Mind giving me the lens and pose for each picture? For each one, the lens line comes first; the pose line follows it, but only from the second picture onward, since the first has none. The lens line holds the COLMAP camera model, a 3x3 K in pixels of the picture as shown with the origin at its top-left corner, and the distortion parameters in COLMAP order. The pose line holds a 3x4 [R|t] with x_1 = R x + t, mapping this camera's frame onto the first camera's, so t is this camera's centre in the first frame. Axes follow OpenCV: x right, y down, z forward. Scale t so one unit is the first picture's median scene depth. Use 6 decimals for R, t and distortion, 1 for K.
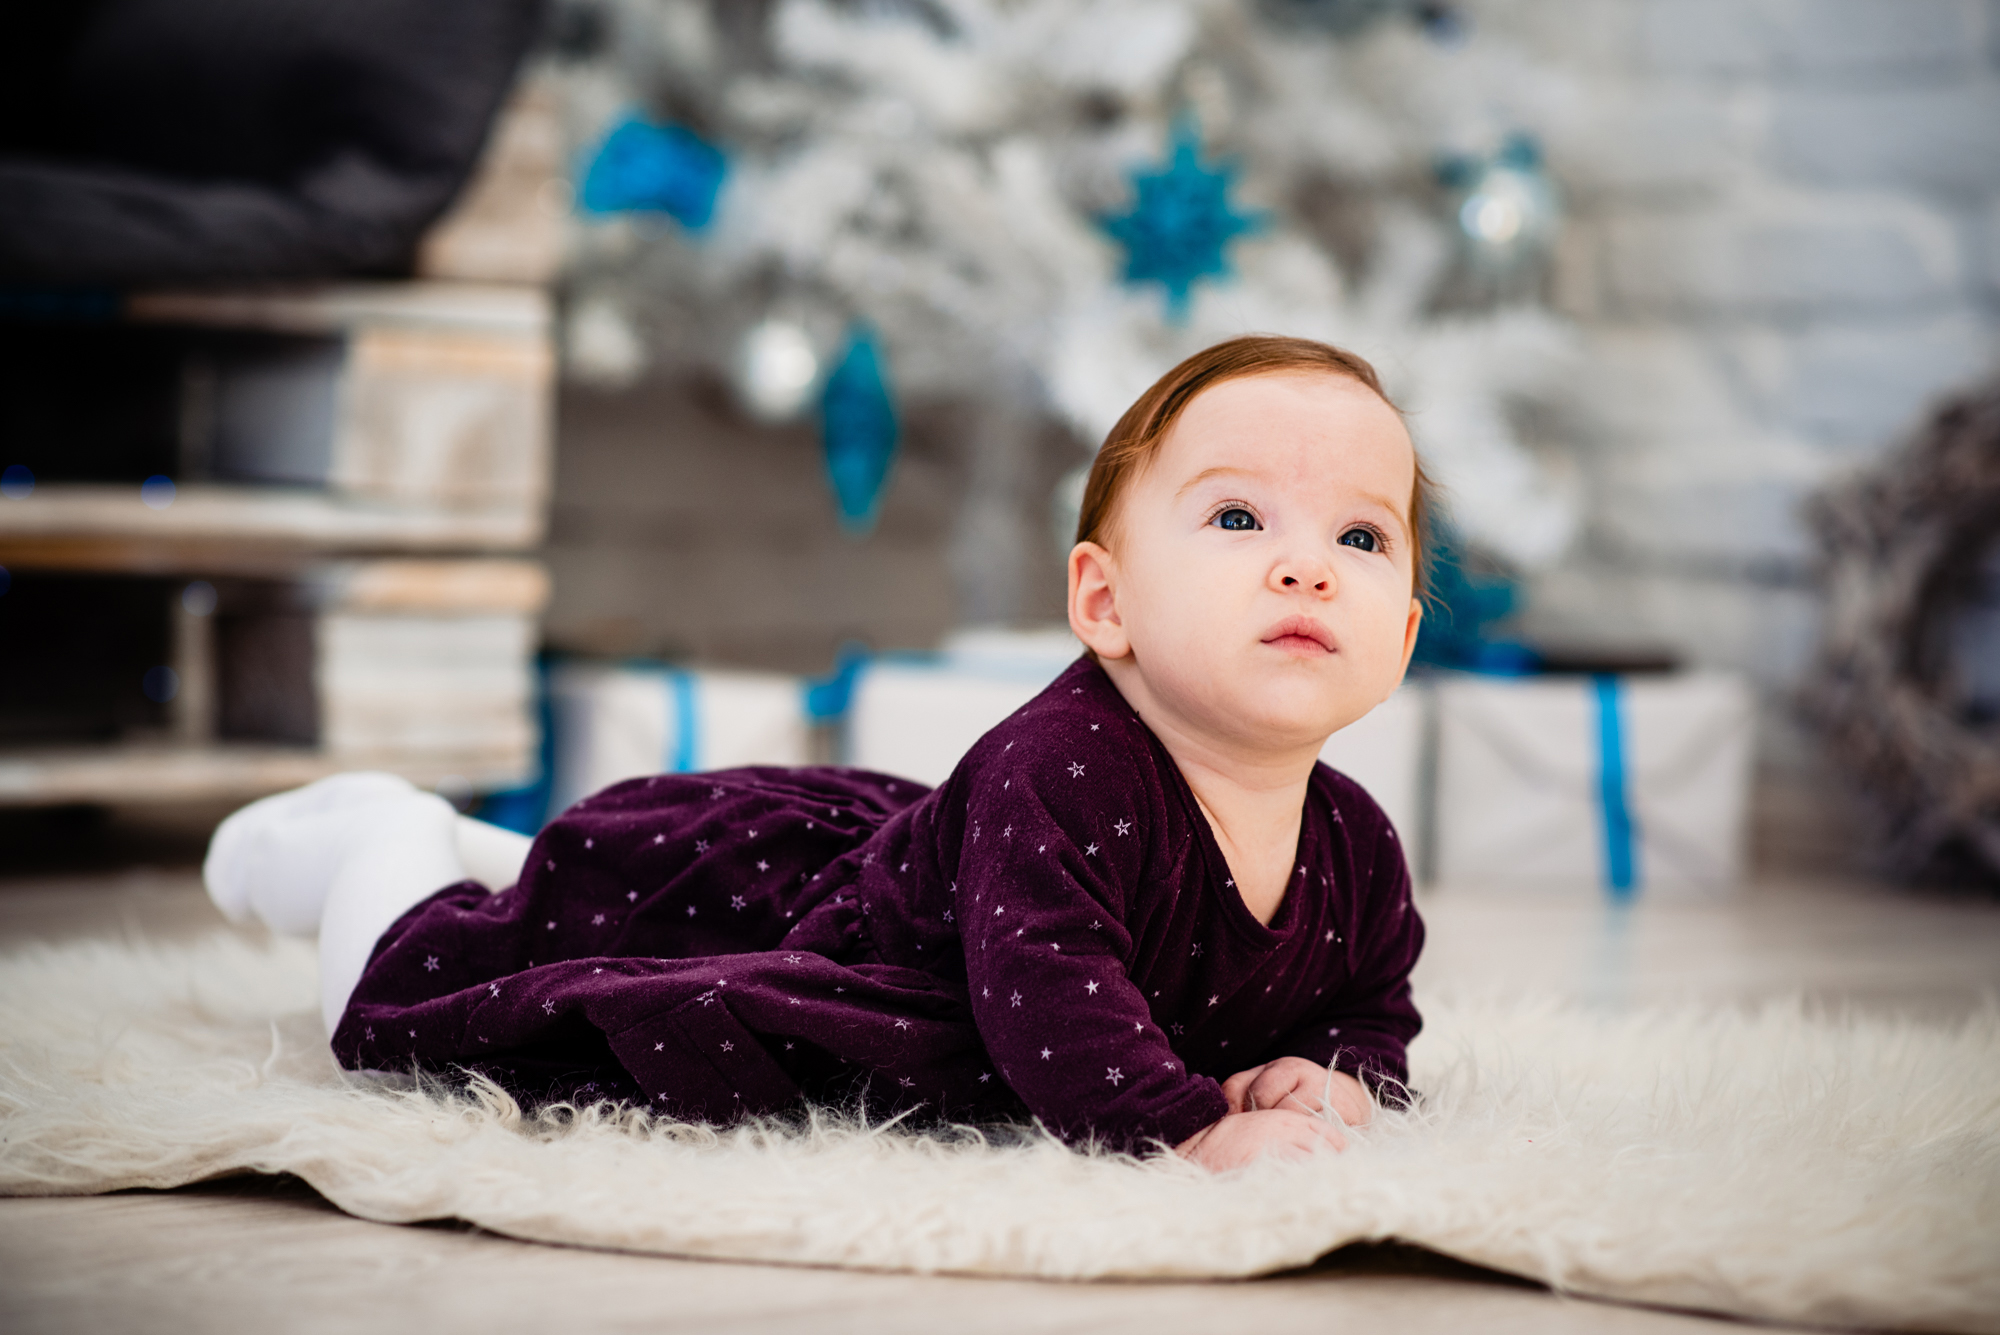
lens RADIAL K [[4842.5, 0, 997.1], [0, 4842.5, 674.1], [0, 0, 1]] dist [0.016863, 0.000000]
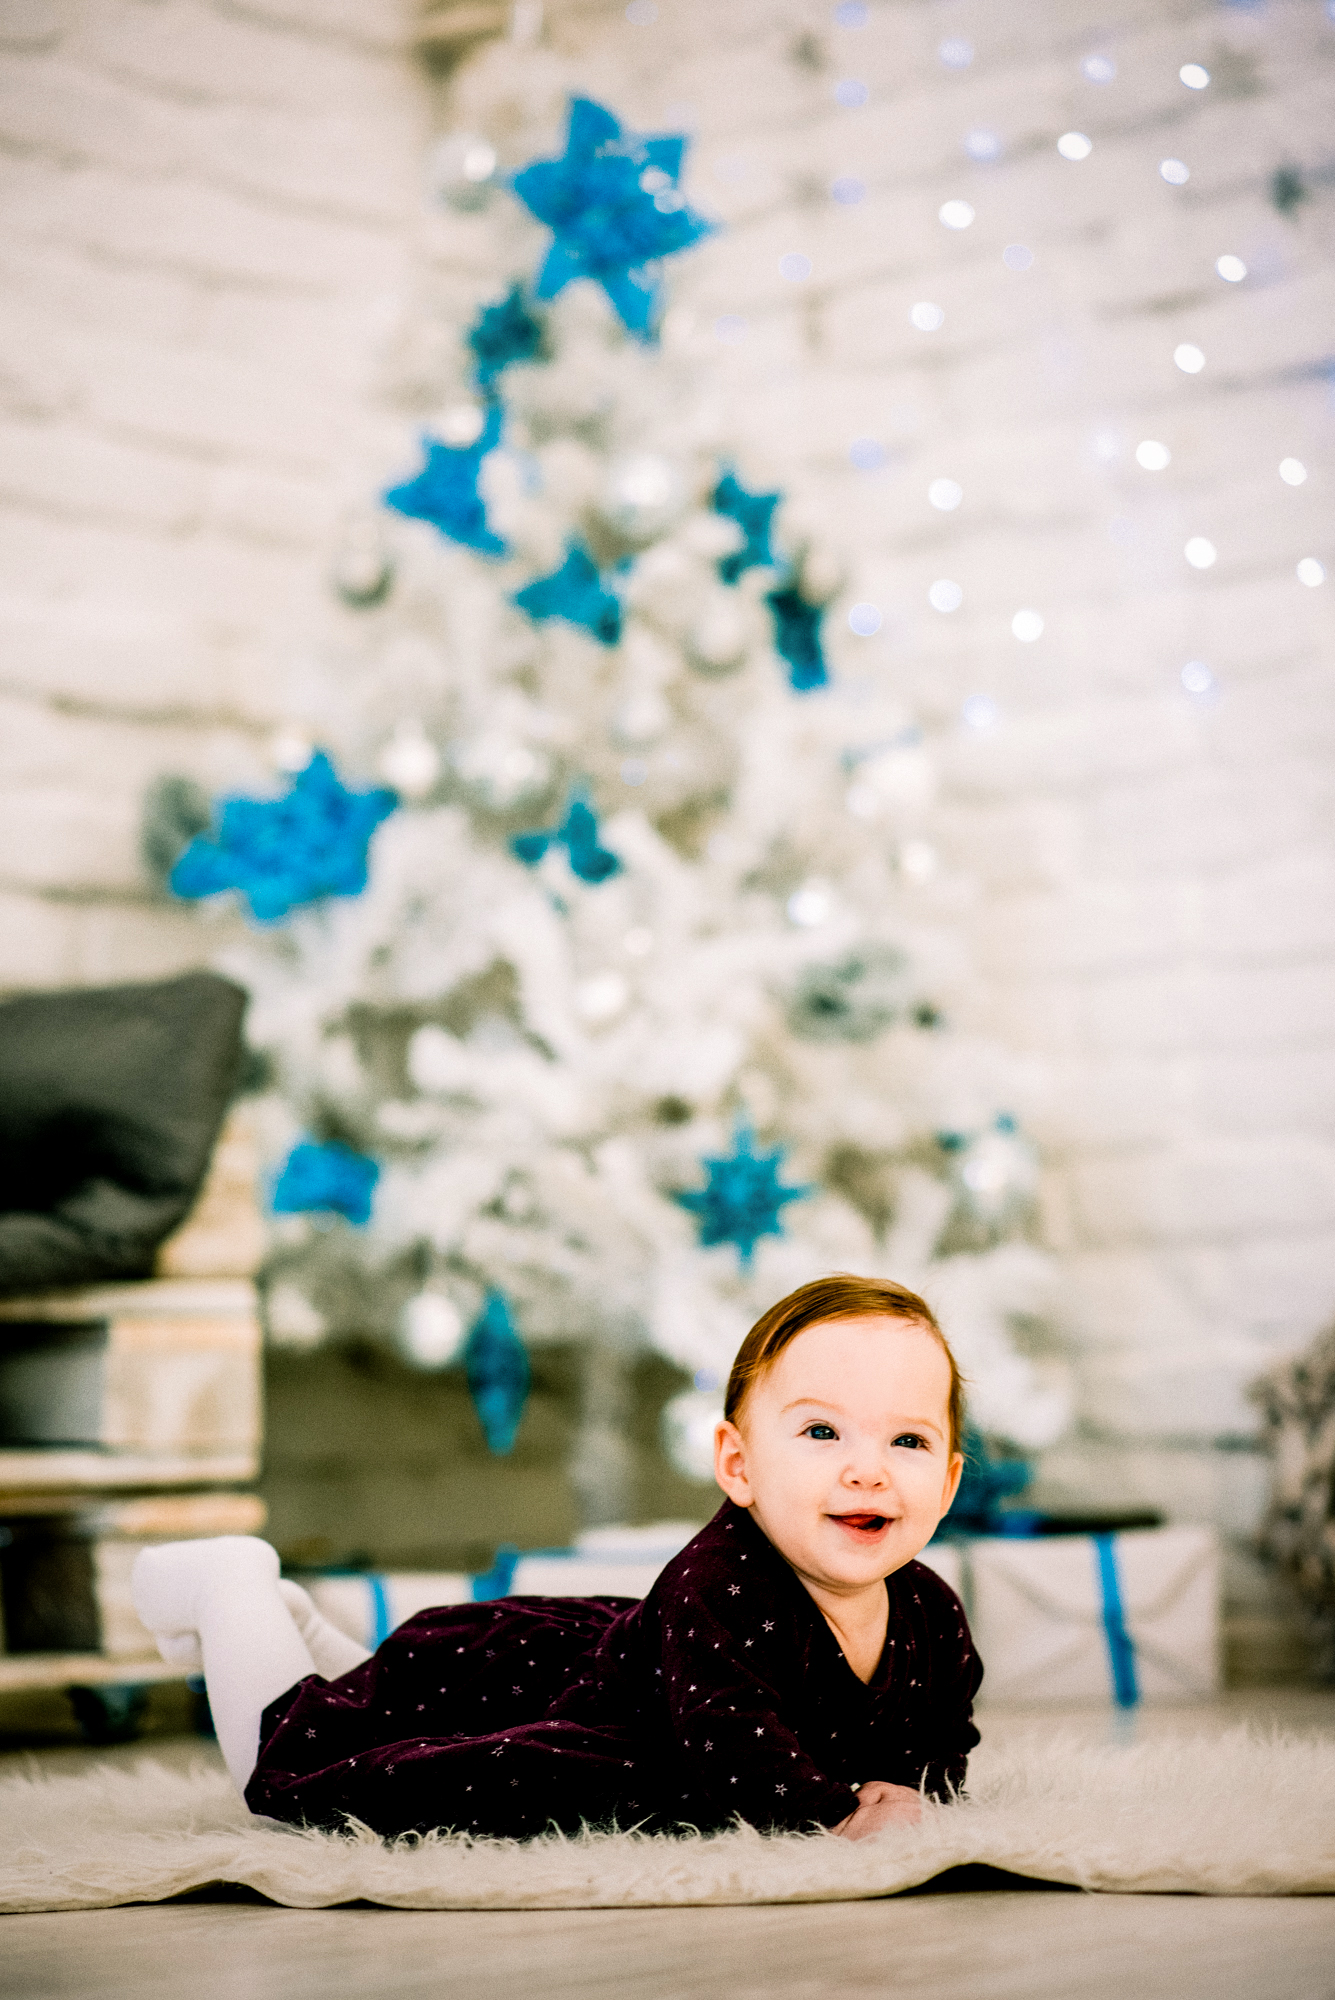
lens RADIAL K [[4842.5, 0, 661.1], [0, 4842.5, 996.0], [0, 0, 1]] dist [0.016863, 0.000000]
pose [[0.997462, -0.059793, 0.038656, -0.031288], [0.064254, 0.989828, -0.126930, 0.016320], [-0.030673, 0.129091, 0.991158, -0.284799]]
